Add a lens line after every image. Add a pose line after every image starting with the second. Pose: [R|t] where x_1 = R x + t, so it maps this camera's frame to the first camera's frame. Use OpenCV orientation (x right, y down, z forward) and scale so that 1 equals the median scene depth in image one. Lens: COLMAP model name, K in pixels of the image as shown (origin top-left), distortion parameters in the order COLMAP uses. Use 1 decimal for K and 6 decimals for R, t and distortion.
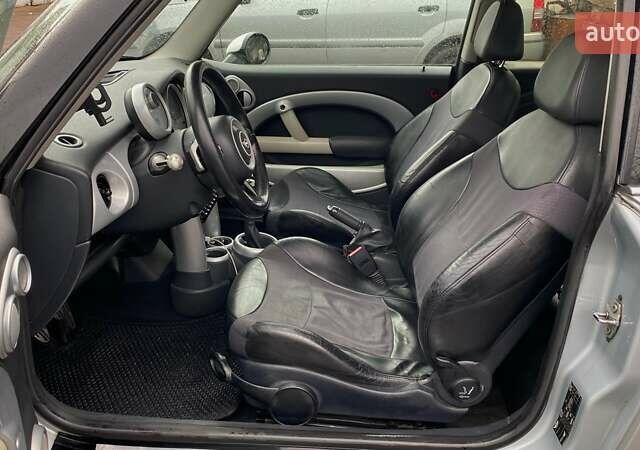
lens RADIAL K [[594.4, 0, 320.0], [0, 594.4, 225.0], [0, 0, 1]] dist [0.121683, -0.001516]
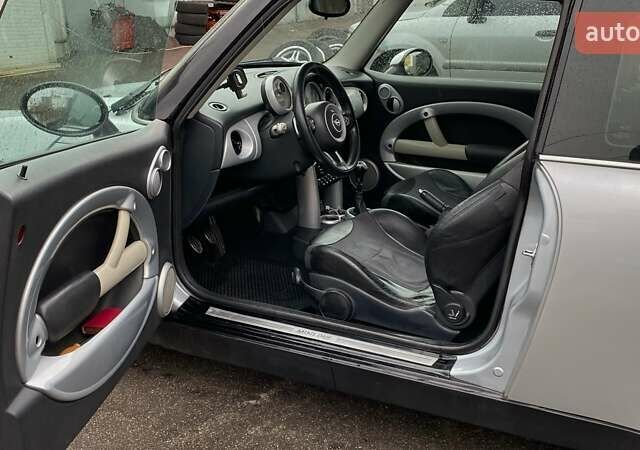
lens RADIAL K [[618.8, 0, 320.0], [0, 618.8, 225.0], [0, 0, 1]] dist [0.334488, -0.000811]
pose [[0.938669, 0.135251, -0.317186, 0.342402], [-0.148829, 0.988683, -0.018857, 0.135851], [0.311046, 0.064907, 0.948176, -0.391037]]
